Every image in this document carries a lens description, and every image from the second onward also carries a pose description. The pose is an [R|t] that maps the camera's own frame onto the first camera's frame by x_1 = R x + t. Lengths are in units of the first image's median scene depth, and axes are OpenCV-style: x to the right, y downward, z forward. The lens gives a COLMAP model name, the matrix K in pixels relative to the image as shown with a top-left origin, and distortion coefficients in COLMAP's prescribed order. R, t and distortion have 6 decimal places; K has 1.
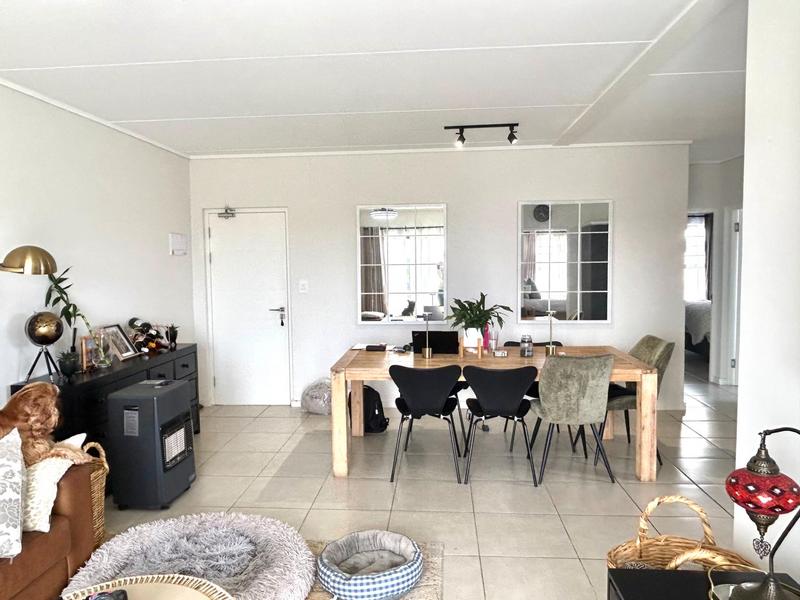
lens RADIAL K [[549.4, 0, 400.0], [0, 549.4, 300.0], [0, 0, 1]] dist [0.000621, -0.003283]
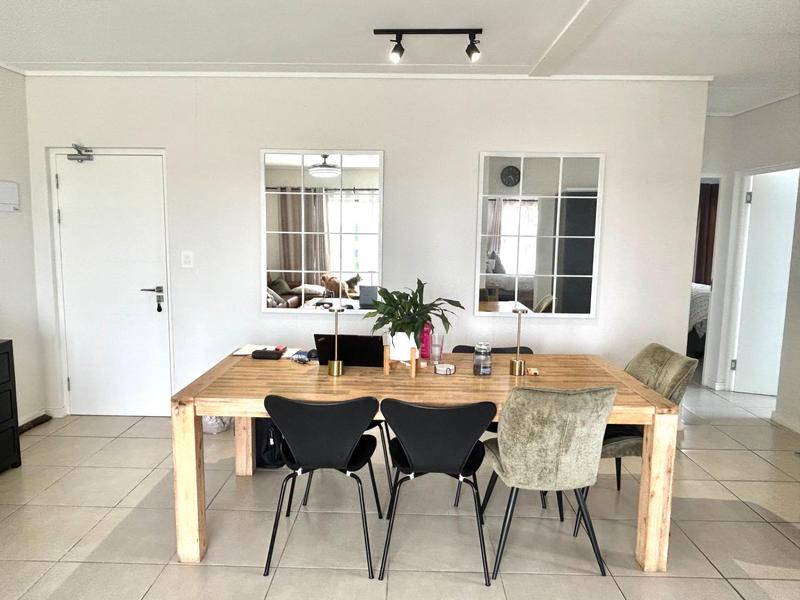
lens RADIAL K [[549.4, 0, 400.0], [0, 549.4, 300.0], [0, 0, 1]] dist [0.000621, -0.003283]
pose [[0.997812, 0.020229, 0.062945, 0.081272], [-0.023937, 0.997987, 0.058730, -0.026042], [-0.061630, -0.060108, 0.996287, 0.321969]]
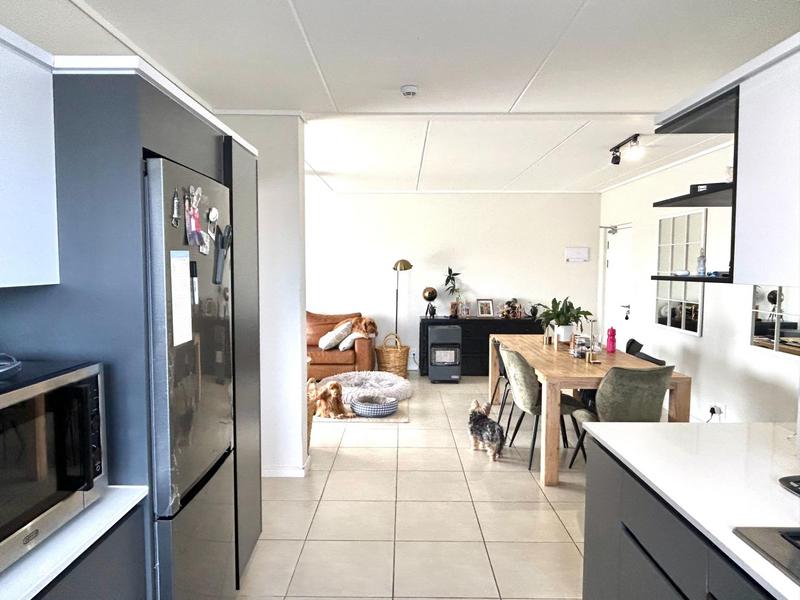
lens RADIAL K [[499.6, 0, 400.0], [0, 499.6, 300.0], [0, 0, 1]] dist [-0.002157, -0.000417]
pose [[0.068125, 0.080921, -0.994390, 1.128512], [-0.073991, 0.994370, 0.075851, -0.057767], [0.994929, 0.068409, 0.073728, 0.541119]]
